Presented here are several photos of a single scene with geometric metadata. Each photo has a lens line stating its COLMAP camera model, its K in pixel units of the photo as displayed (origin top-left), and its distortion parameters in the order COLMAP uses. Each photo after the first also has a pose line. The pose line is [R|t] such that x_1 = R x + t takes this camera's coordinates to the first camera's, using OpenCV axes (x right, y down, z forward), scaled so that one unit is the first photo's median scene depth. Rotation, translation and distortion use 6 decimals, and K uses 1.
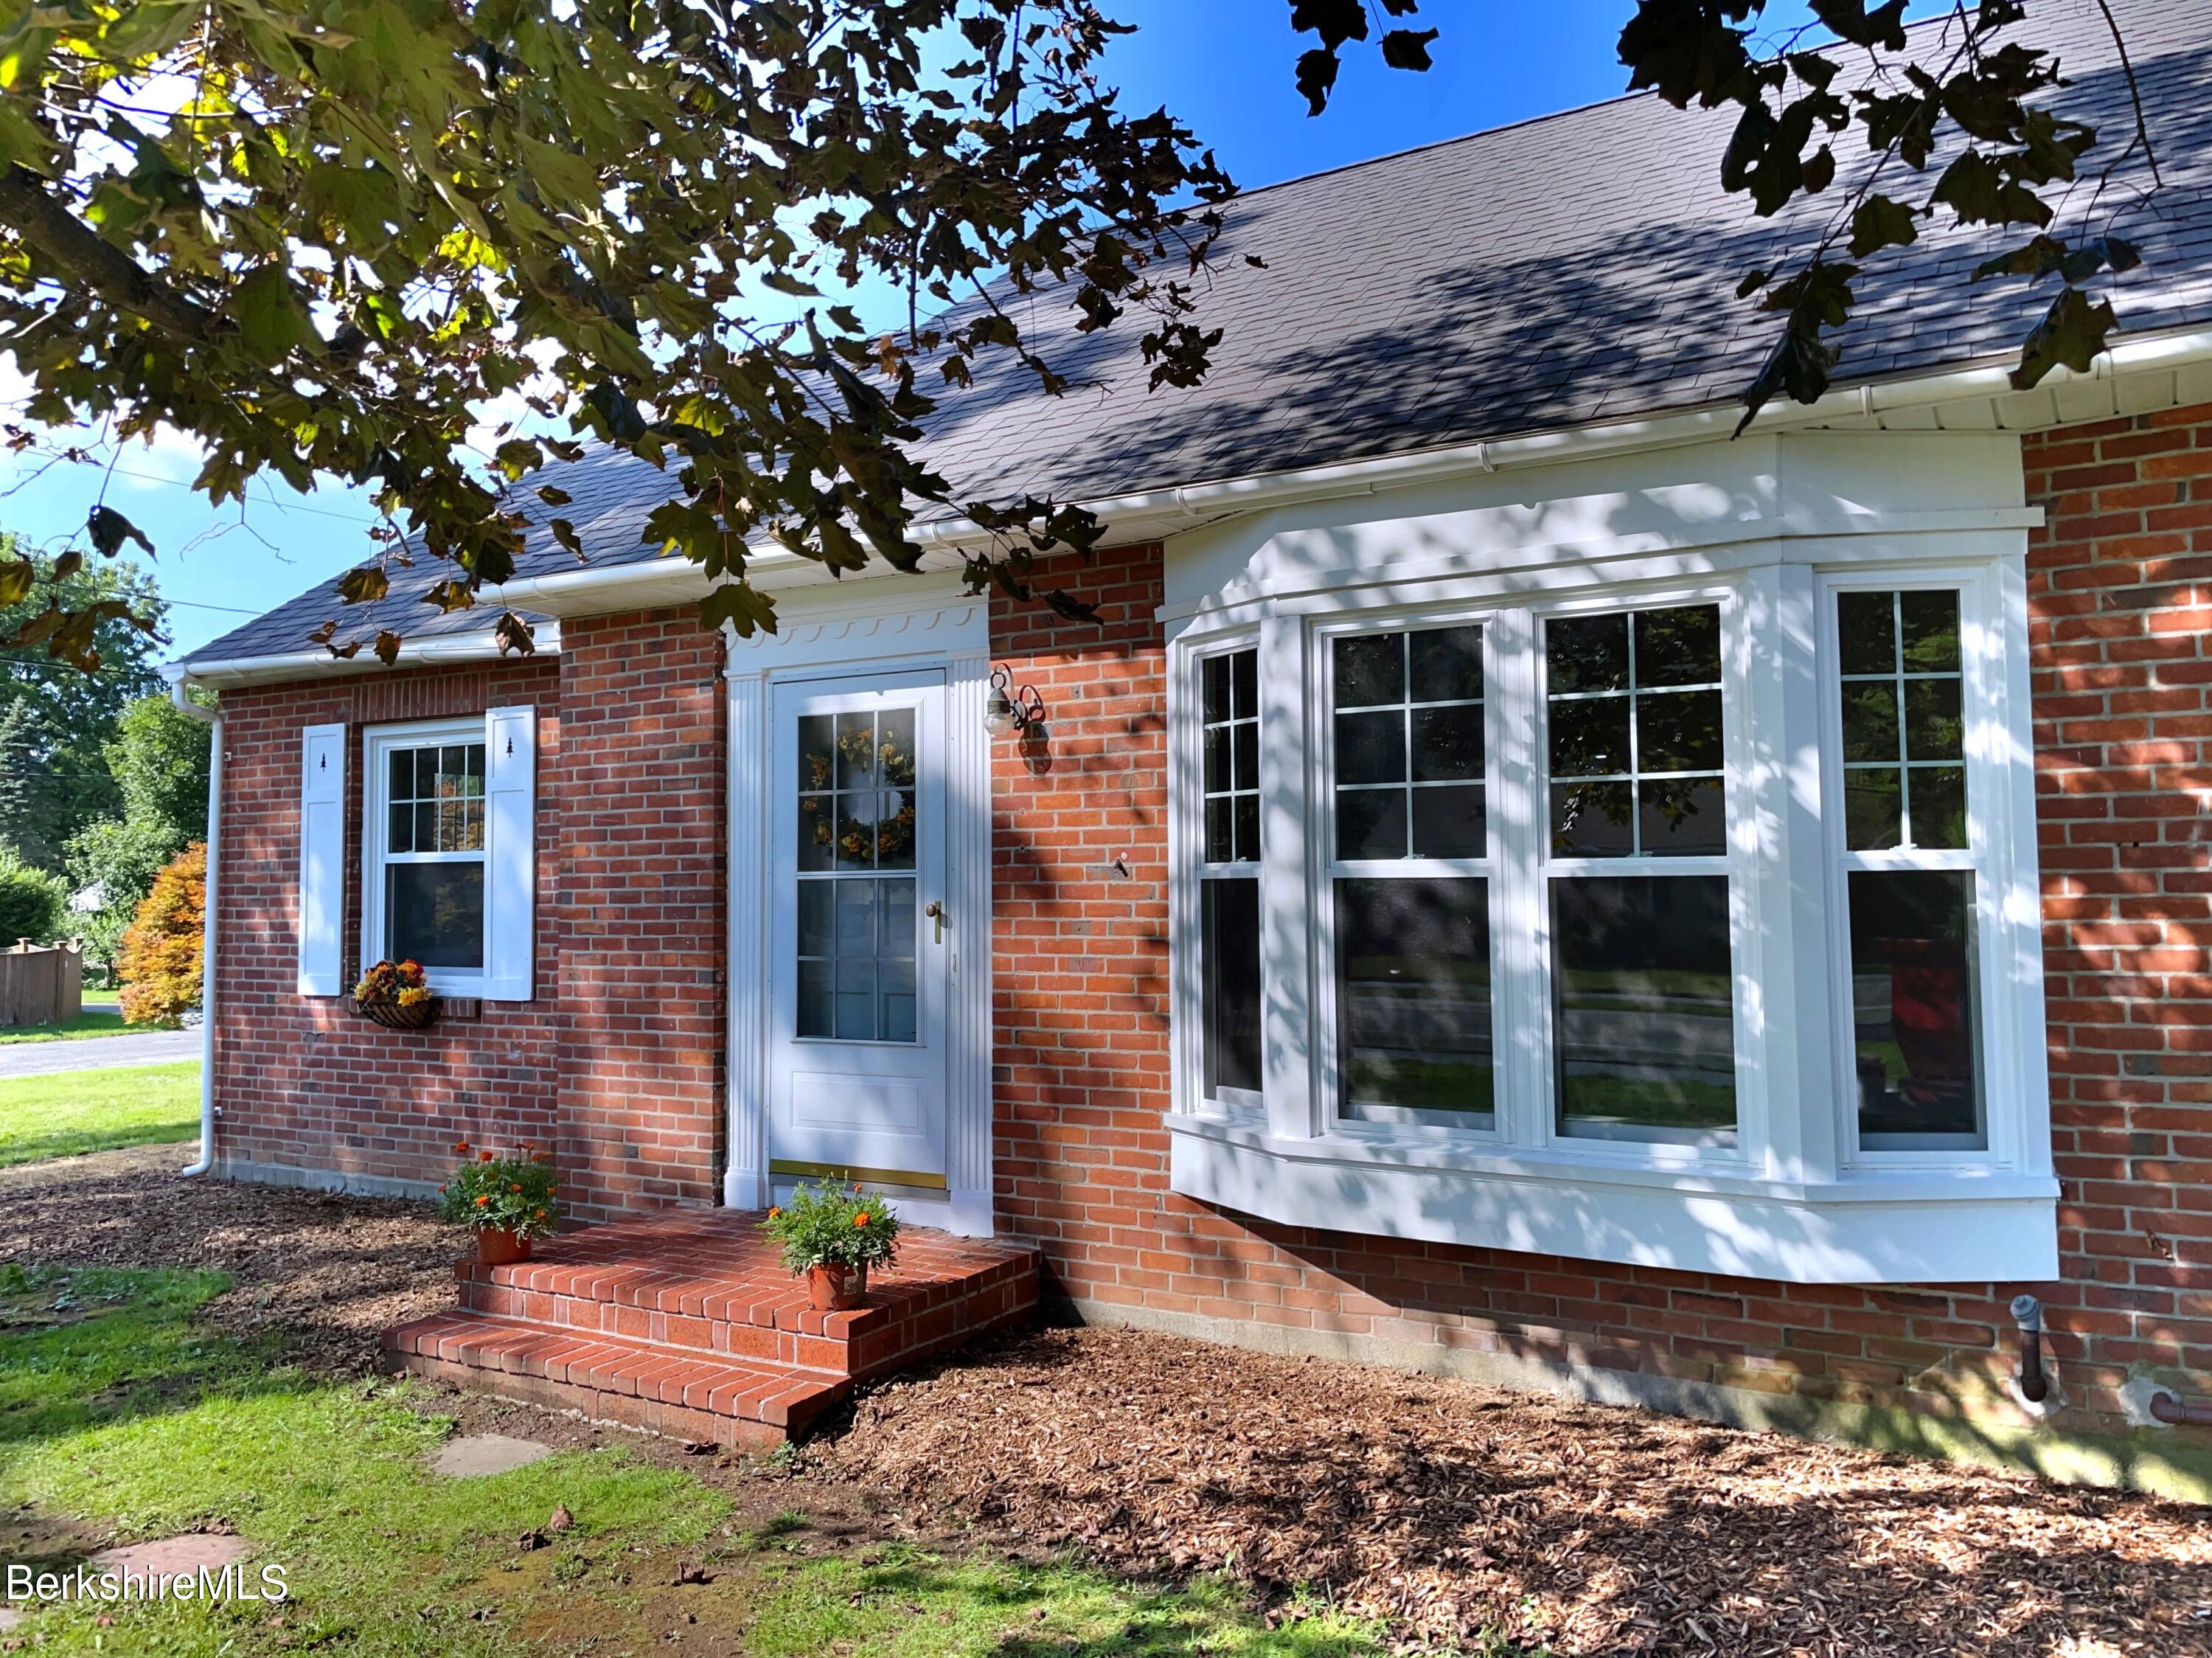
lens RADIAL K [[1664.0, 0, 1124.8], [0, 1664.0, 808.7], [0, 0, 1]] dist [0.041168, -0.021226]
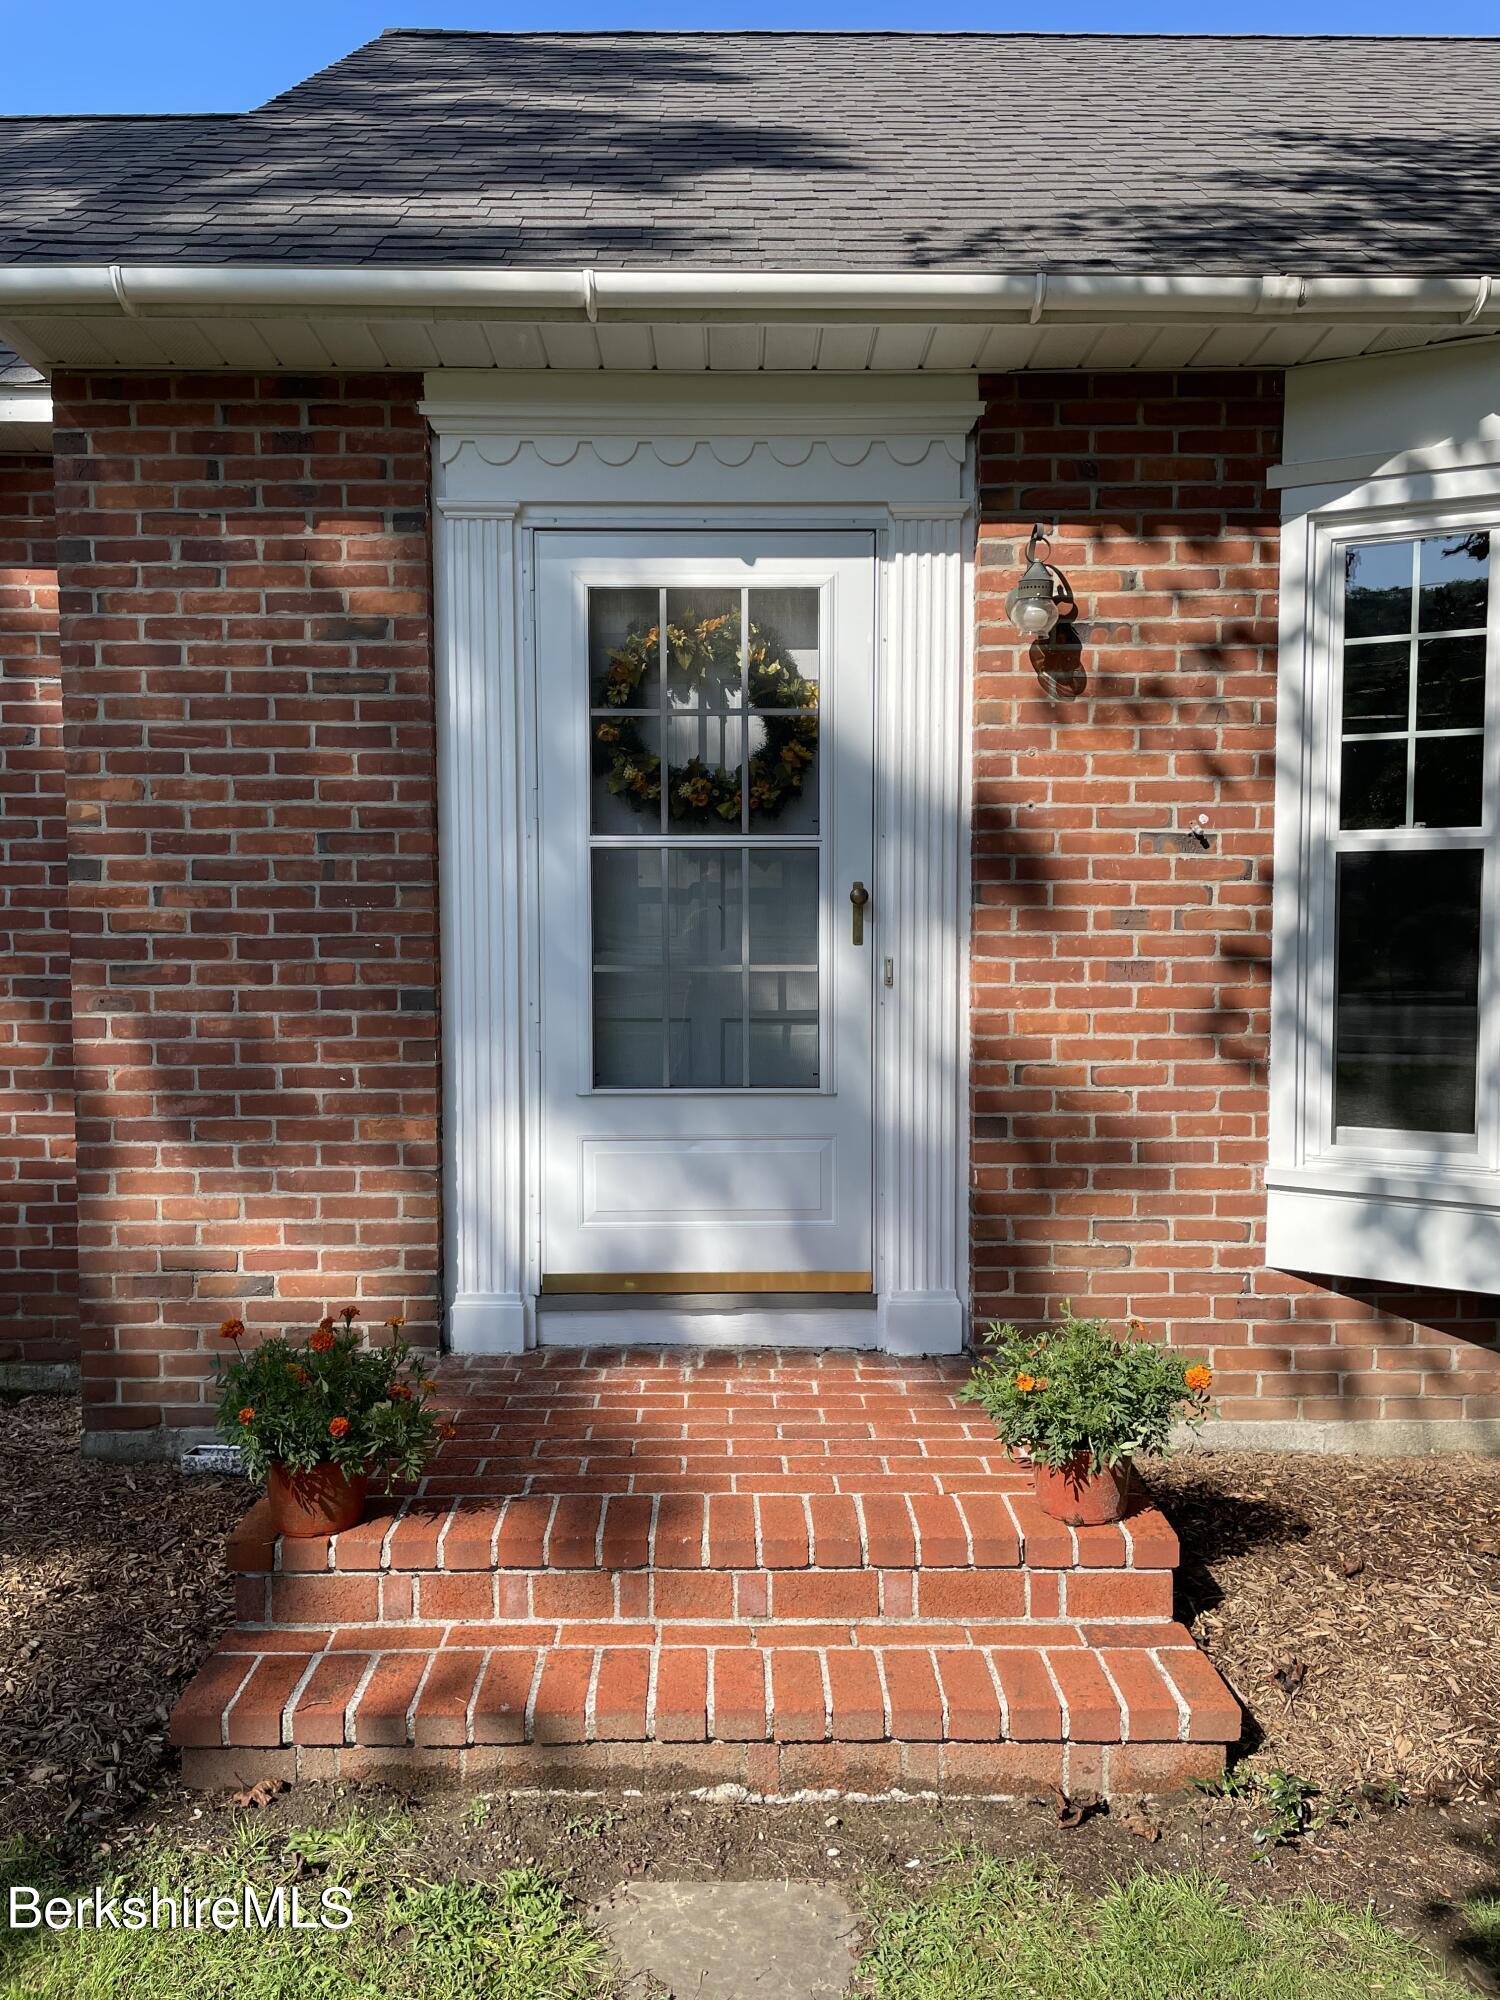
lens RADIAL K [[1511.6, 0, 730.8], [0, 1511.6, 997.6], [0, 0, 1]] dist [0.081656, -0.093240]
pose [[0.858042, -0.018571, 0.513244, -0.527763], [-0.032828, 0.995319, 0.090896, 0.053269], [-0.512530, -0.094841, 0.853416, 0.547107]]
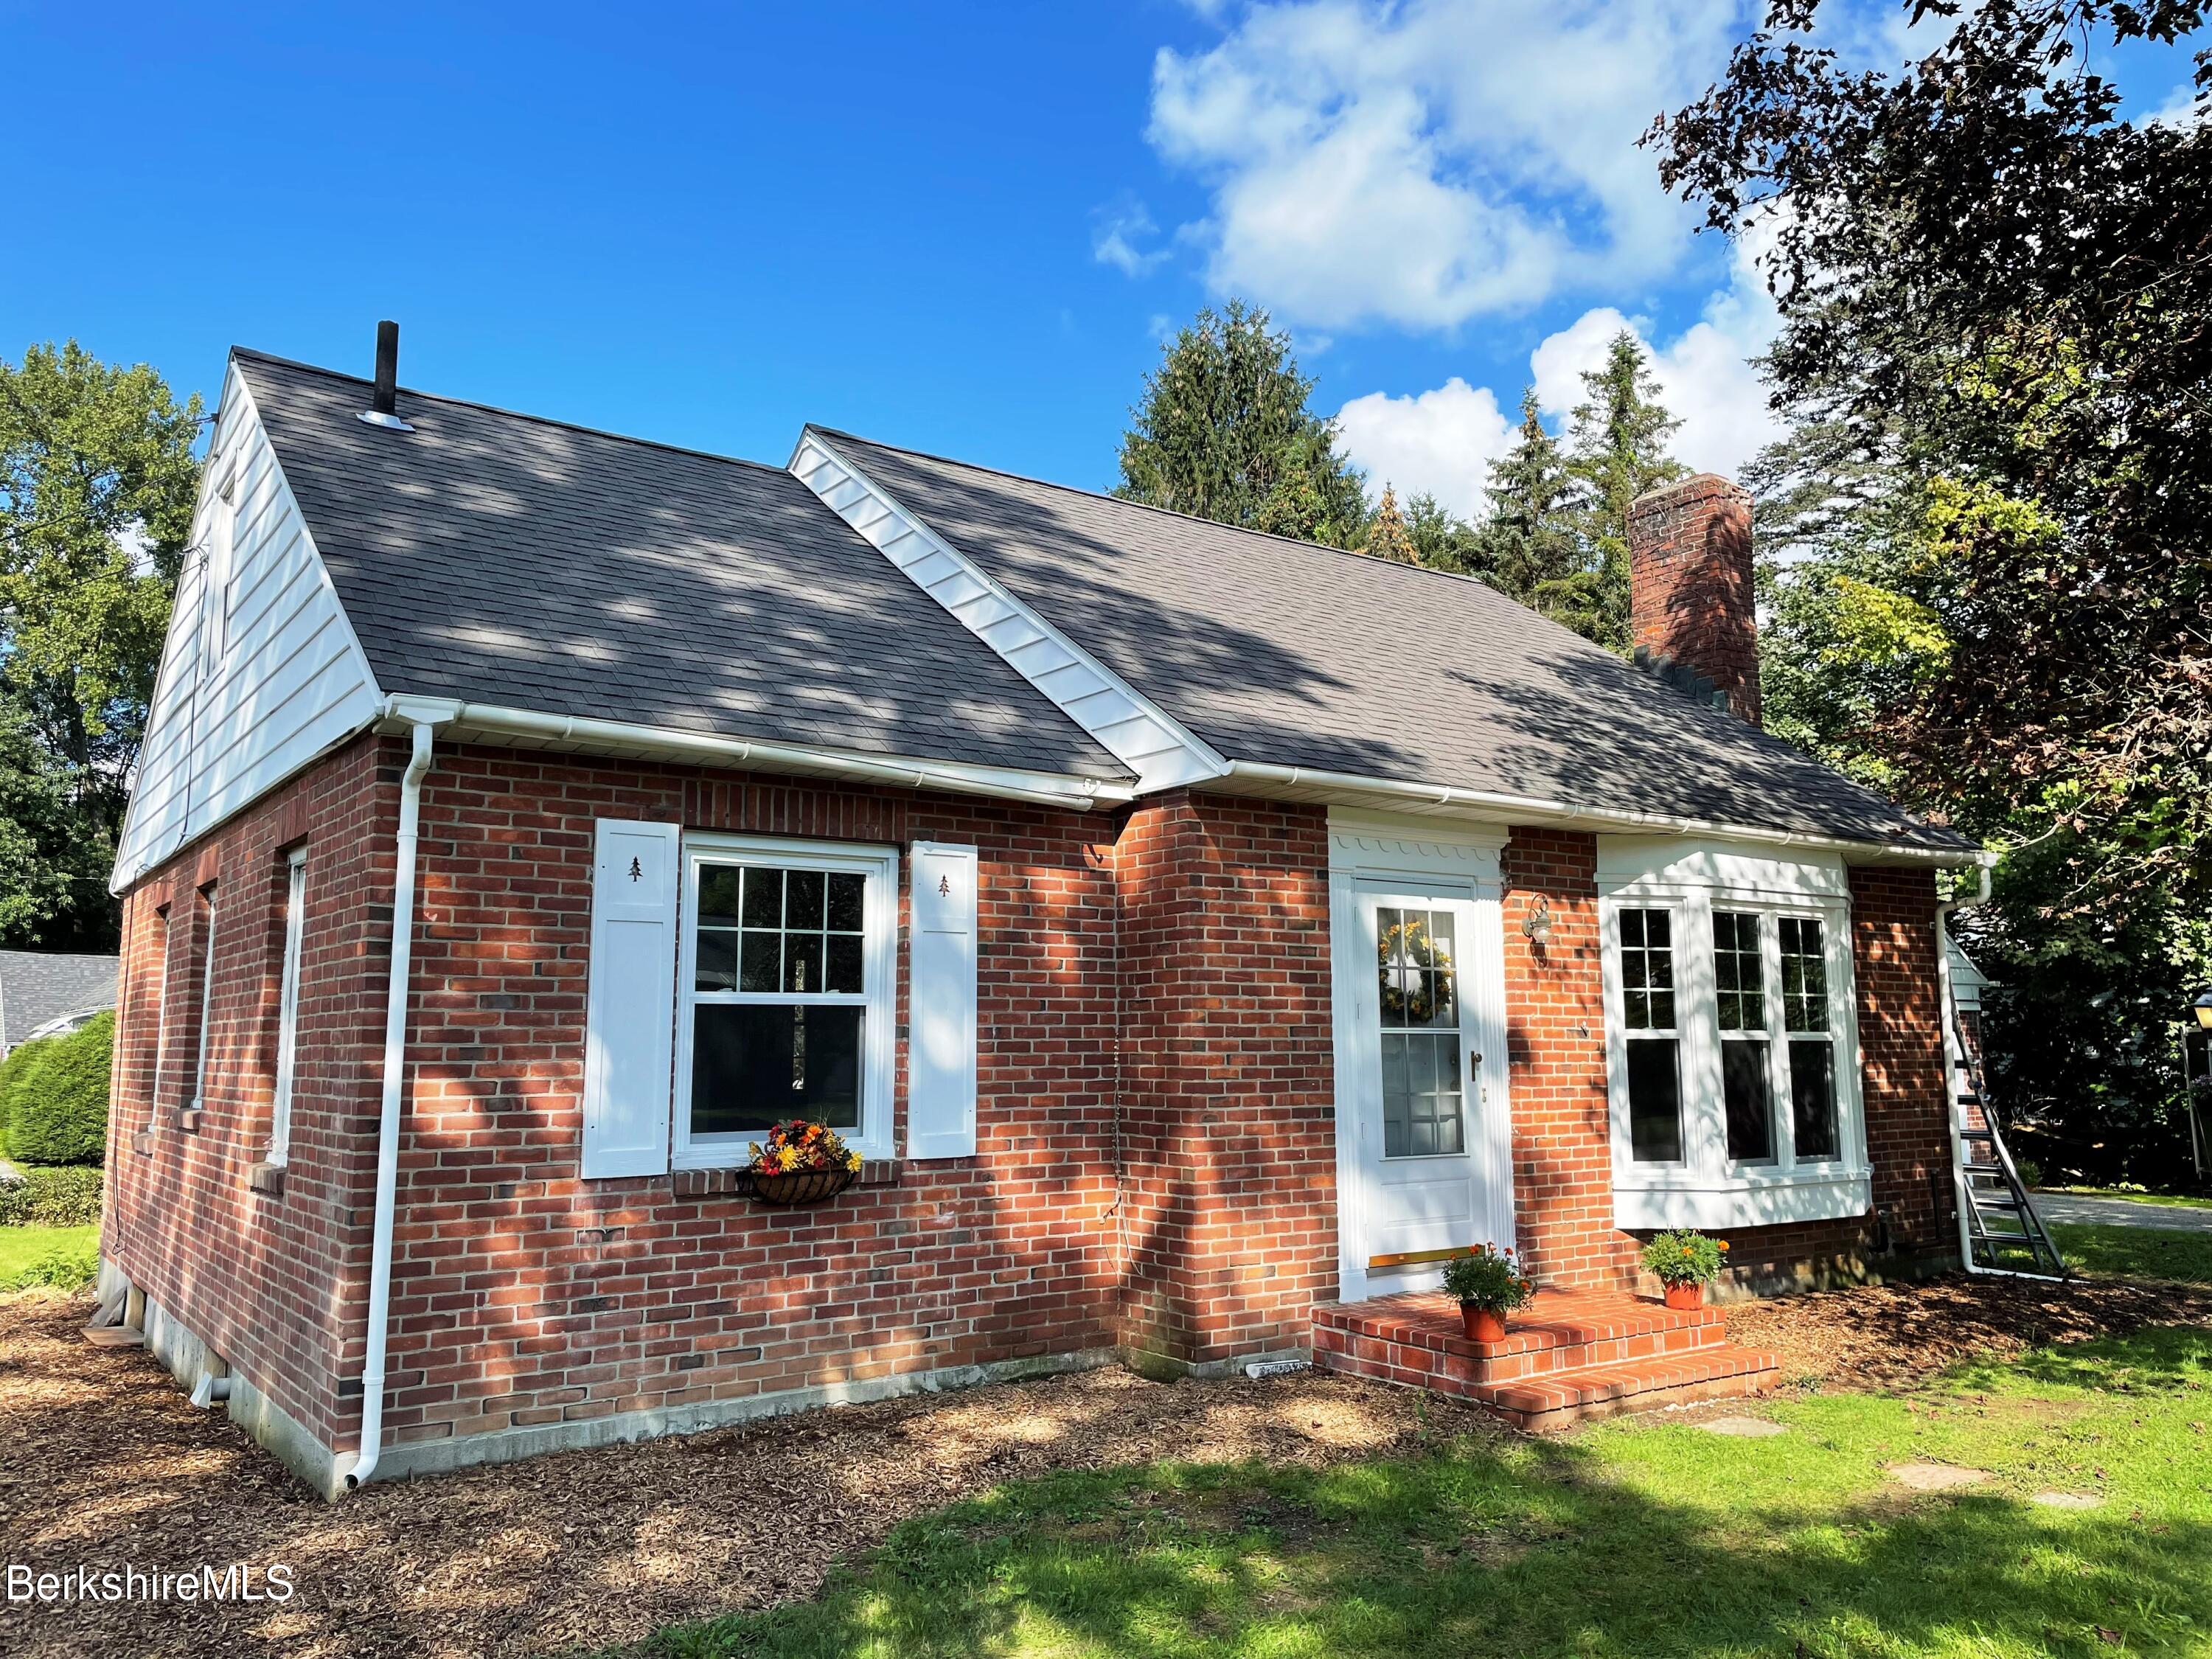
lens RADIAL K [[1671.9, 0, 1118.2], [0, 1671.9, 816.4], [0, 0, 1]] dist [0.081656, -0.093240]
pose [[0.395653, 0.135574, 0.908338, -1.739675], [-0.044070, 0.990707, -0.128672, 0.060782], [-0.917342, 0.010879, 0.397951, 0.779221]]
